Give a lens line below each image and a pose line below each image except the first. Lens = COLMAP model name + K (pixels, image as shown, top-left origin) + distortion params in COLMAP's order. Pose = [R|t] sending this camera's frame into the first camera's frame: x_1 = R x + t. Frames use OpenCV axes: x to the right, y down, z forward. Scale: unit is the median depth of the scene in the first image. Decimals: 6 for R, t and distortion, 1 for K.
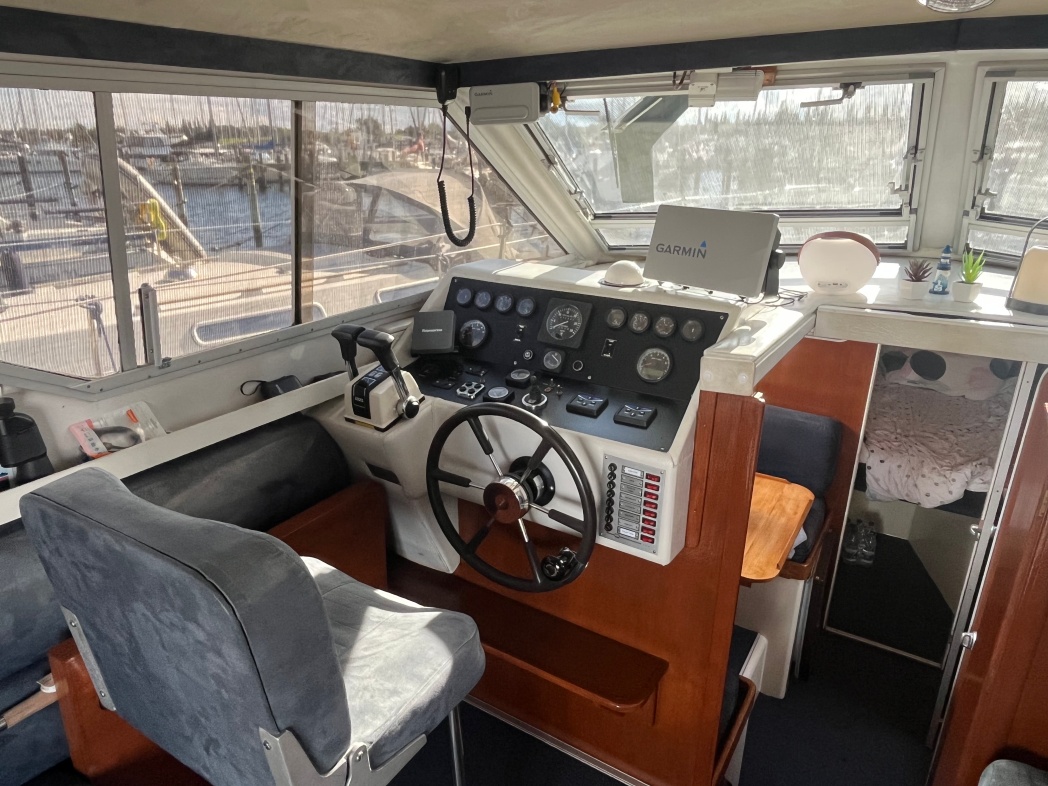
lens RADIAL K [[697.4, 0, 524.0], [0, 697.4, 393.0], [0, 0, 1]] dist [0.001026, -0.000773]
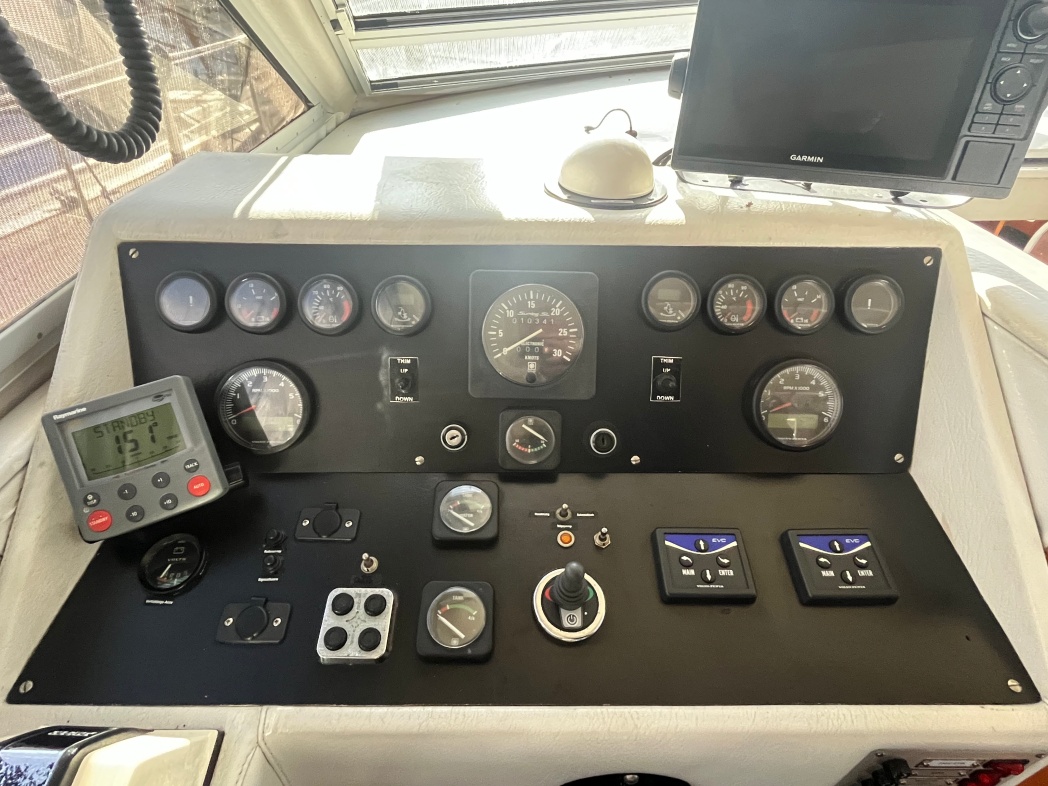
lens RADIAL K [[571.1, 0, 524.0], [0, 571.1, 393.0], [0, 0, 1]] dist [-0.002373, -0.000489]
pose [[0.843166, -0.330053, 0.424424, -0.091576], [0.180633, 0.917413, 0.354577, -0.192515], [-0.506402, -0.222302, 0.833150, 0.781899]]
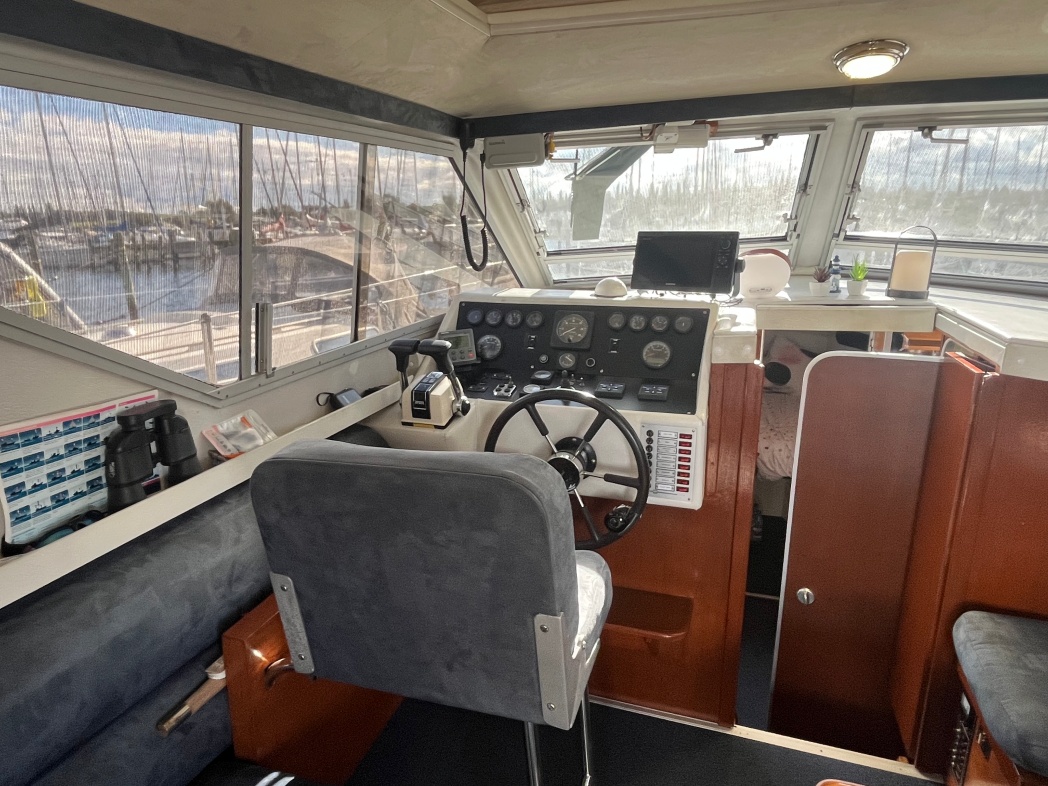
lens RADIAL K [[646.2, 0, 524.0], [0, 646.2, 393.0], [0, 0, 1]] dist [0.002126, 0.003454]
pose [[0.972788, -0.084007, 0.215930, -0.287238], [0.101745, 0.992175, -0.072371, 0.084337], [-0.208160, 0.092372, 0.973723, -0.056507]]
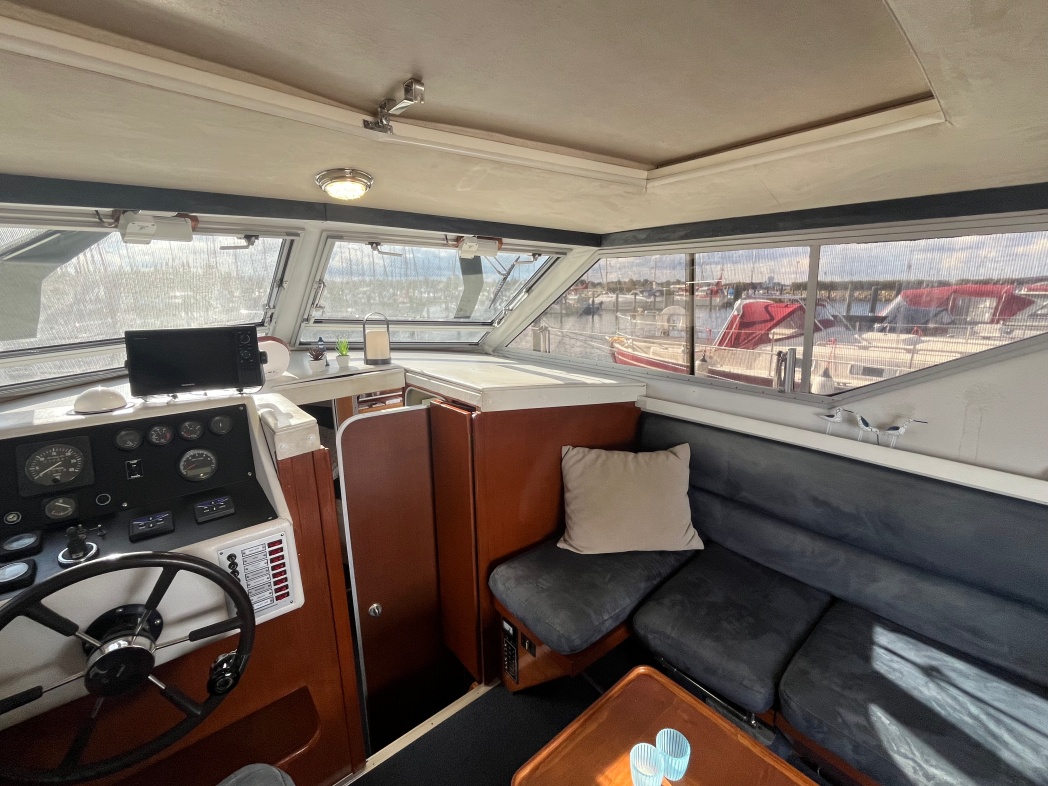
lens RADIAL K [[447.2, 0, 520.3], [0, 447.2, 393.0], [0, 0, 1]] dist [-0.004229, -0.000145]
pose [[0.324751, -0.229245, 0.917597, -0.269101], [0.337053, 0.934535, 0.114188, -0.053822], [-0.883703, 0.272196, 0.380759, 0.235528]]
